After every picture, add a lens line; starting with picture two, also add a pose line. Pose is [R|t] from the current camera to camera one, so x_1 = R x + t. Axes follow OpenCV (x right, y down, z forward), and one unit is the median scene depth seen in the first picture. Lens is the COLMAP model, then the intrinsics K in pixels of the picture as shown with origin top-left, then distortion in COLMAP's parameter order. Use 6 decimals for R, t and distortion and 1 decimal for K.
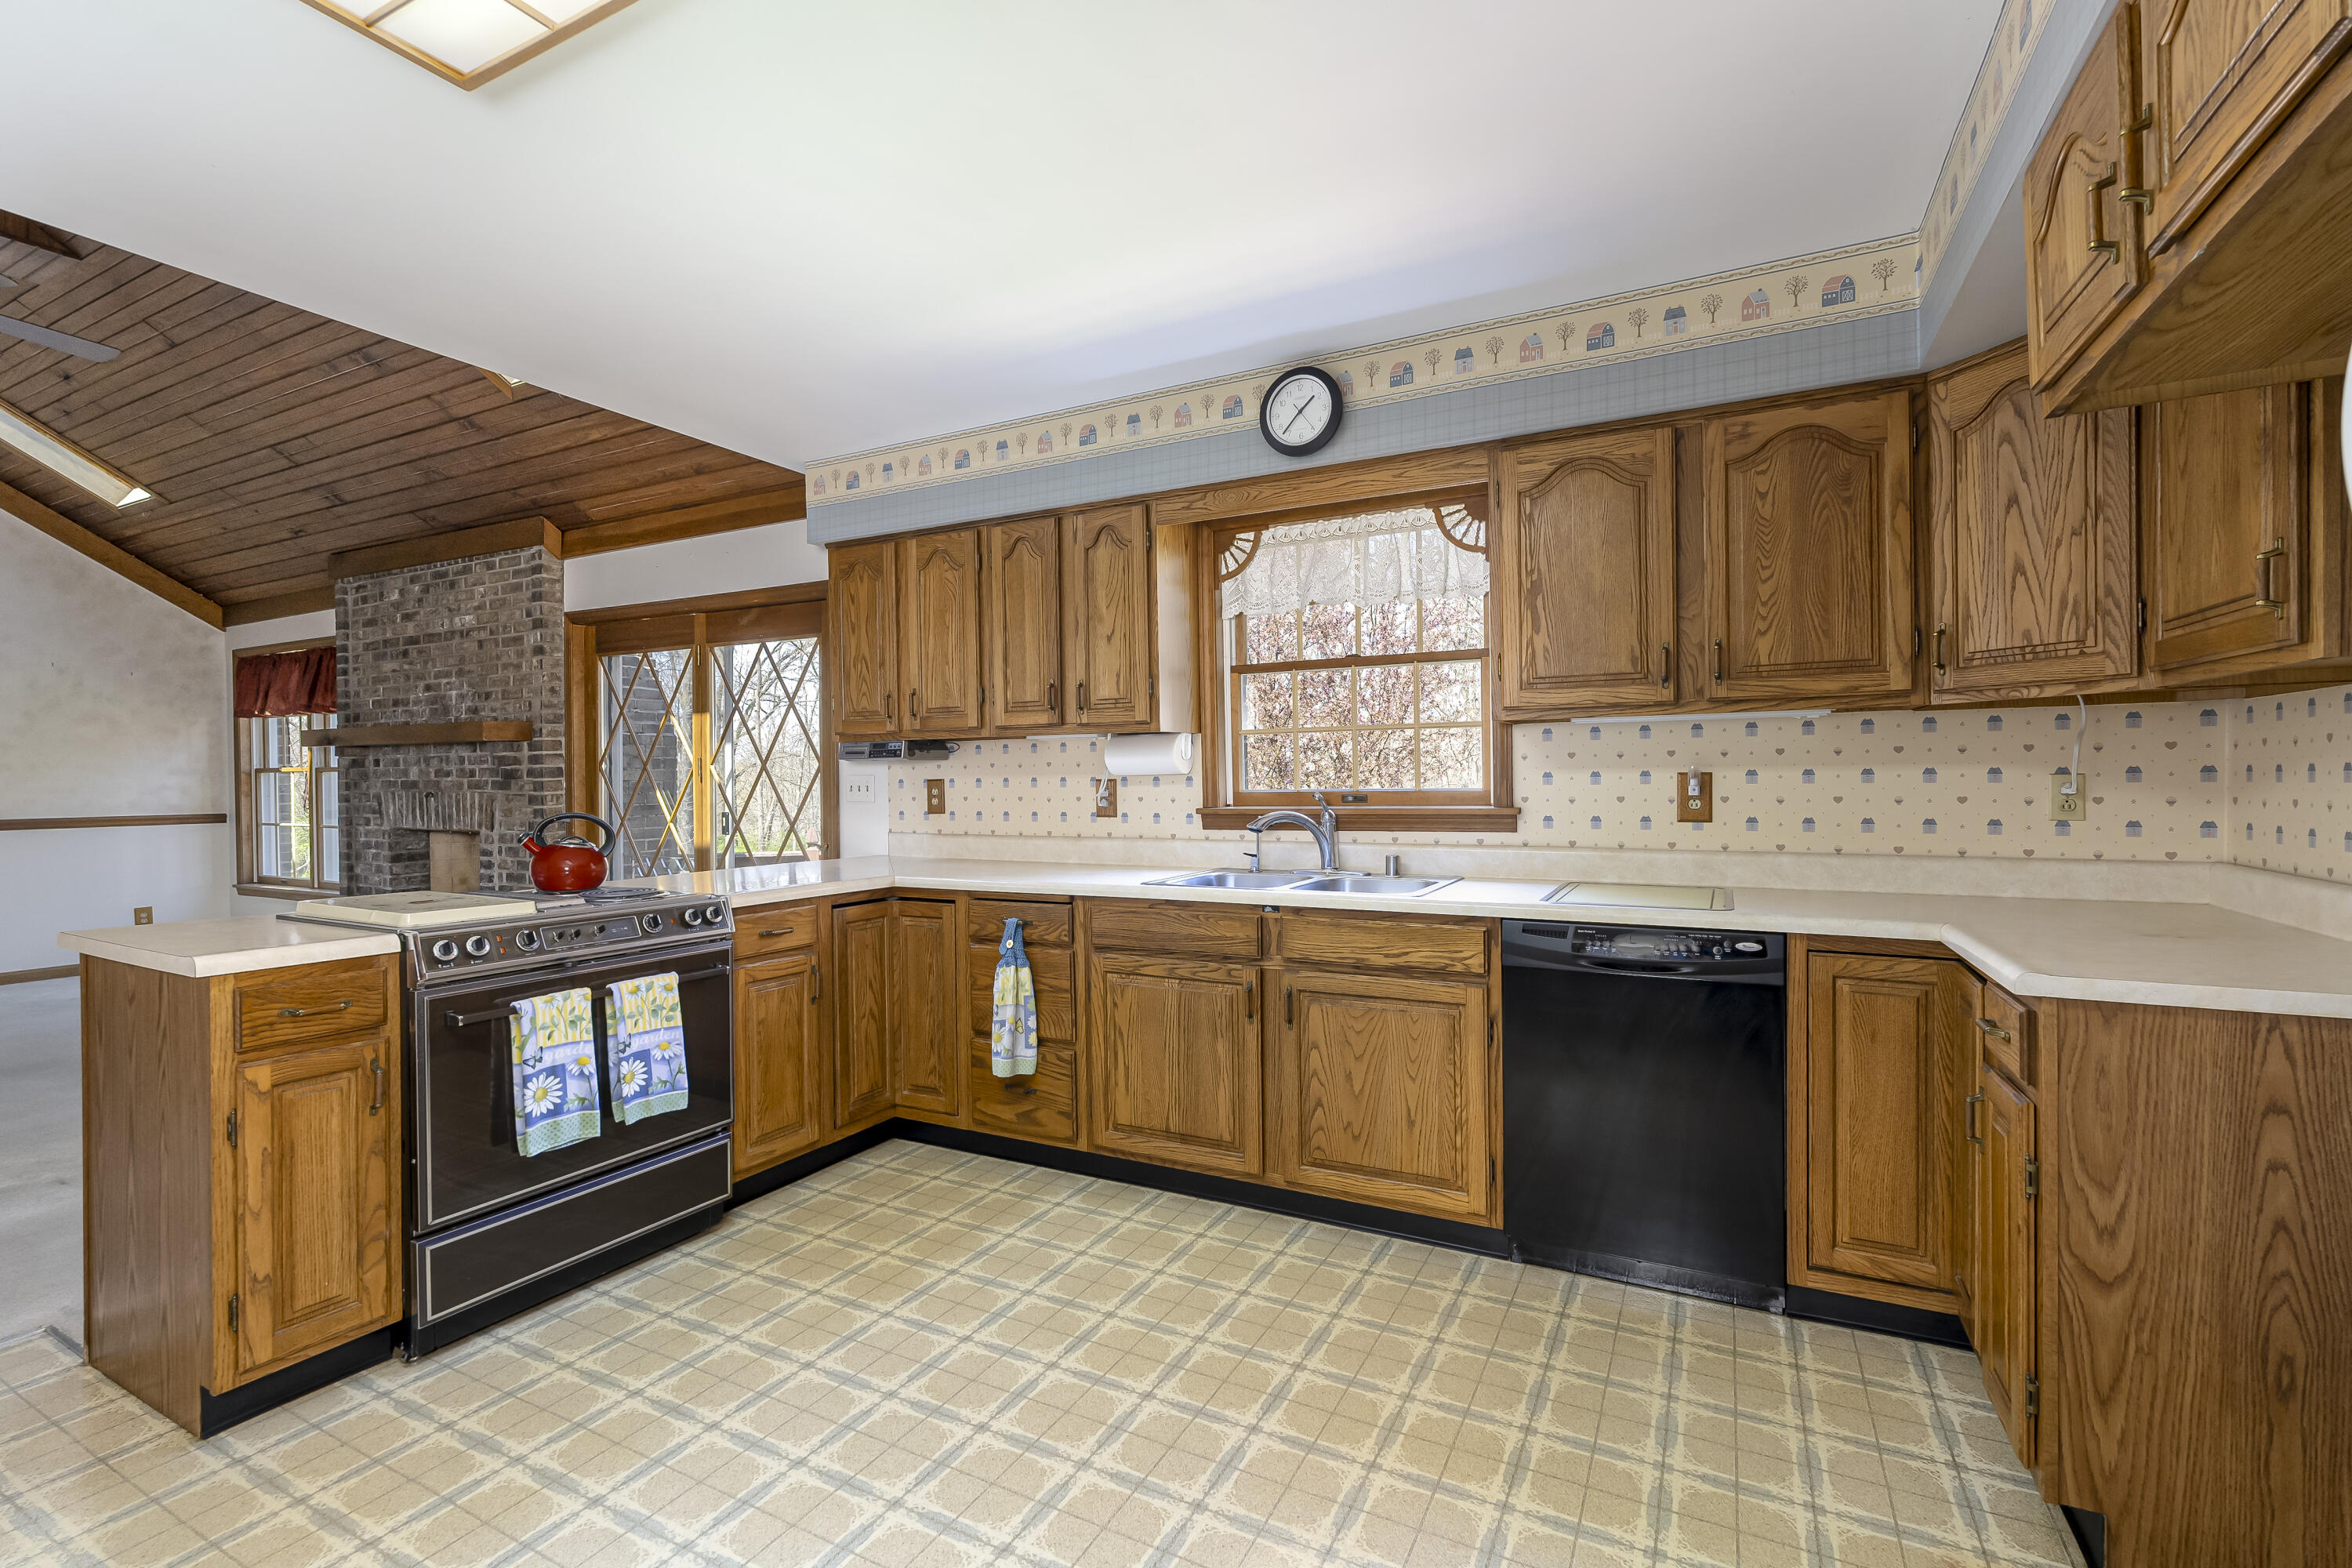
lens RADIAL K [[1028.3, 0, 1194.5], [0, 1028.3, 789.2], [0, 0, 1]] dist [0.000506, 0.000828]
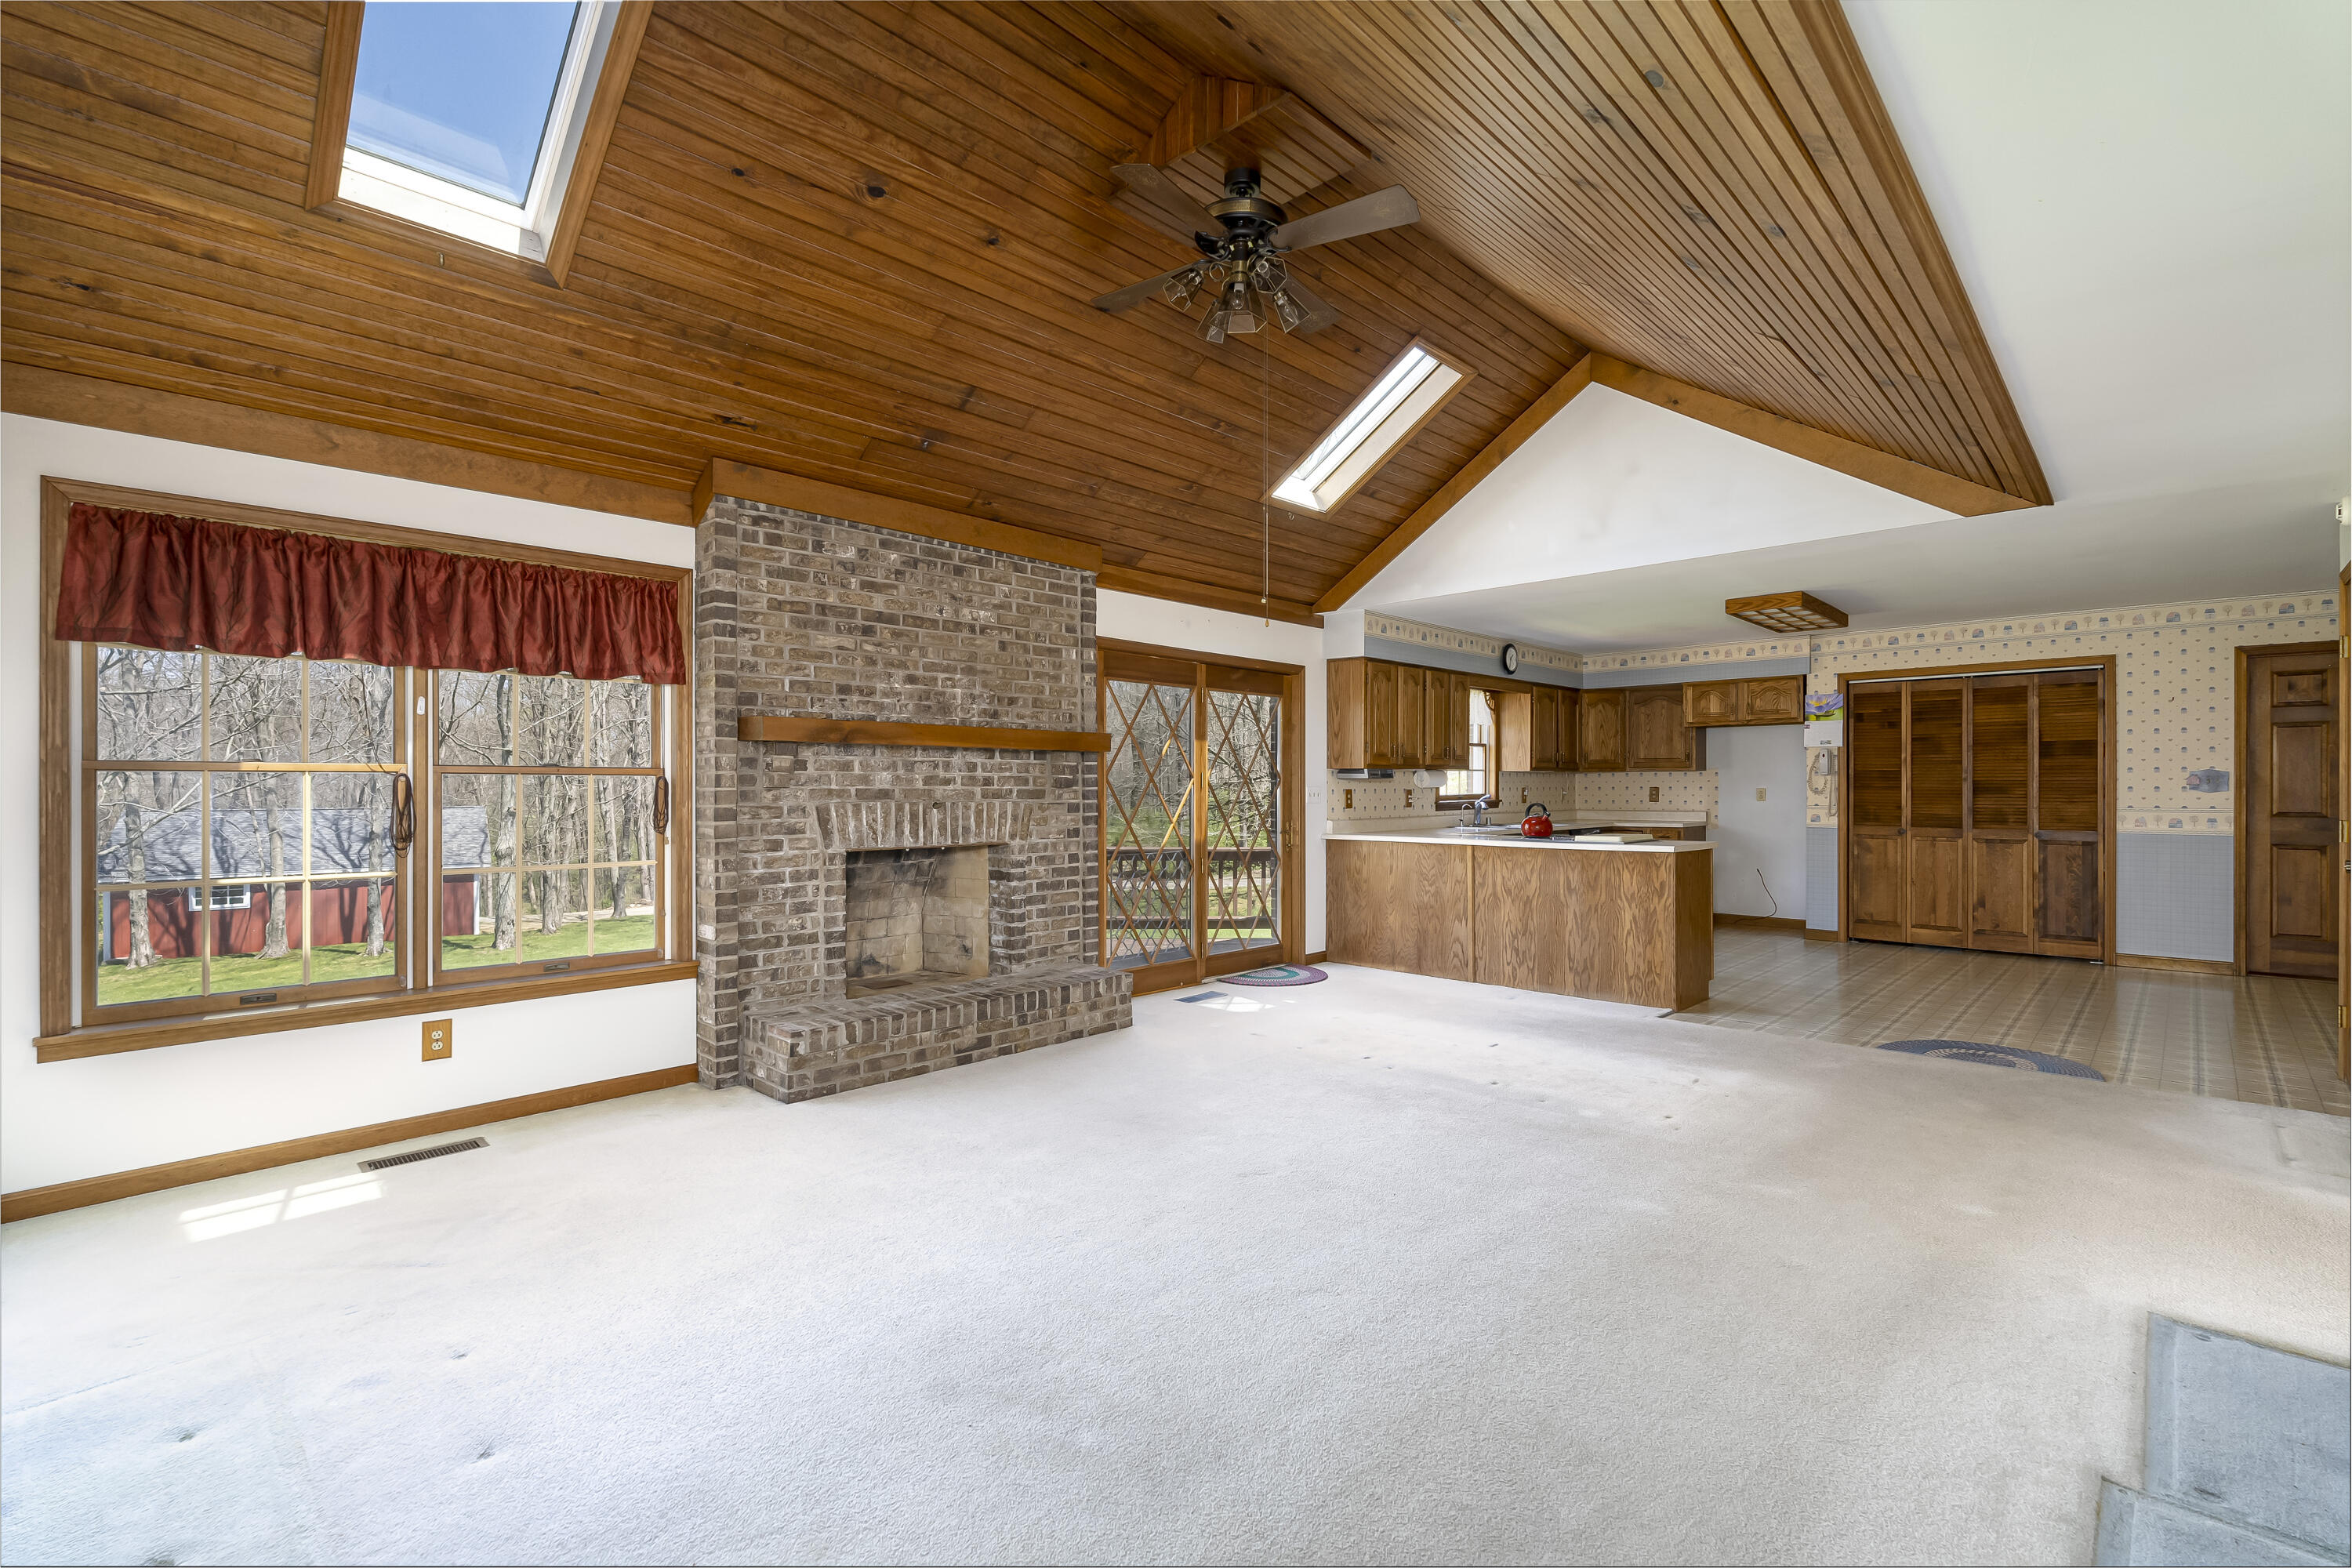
lens RADIAL K [[1028.3, 0, 1194.5], [0, 1028.3, 789.2], [0, 0, 1]] dist [0.000506, 0.000828]
pose [[0.287397, 0.003819, 0.957804, -1.504926], [0.008563, 0.999942, -0.006557, -0.000776], [-0.957773, 0.010087, 0.287348, 0.542231]]
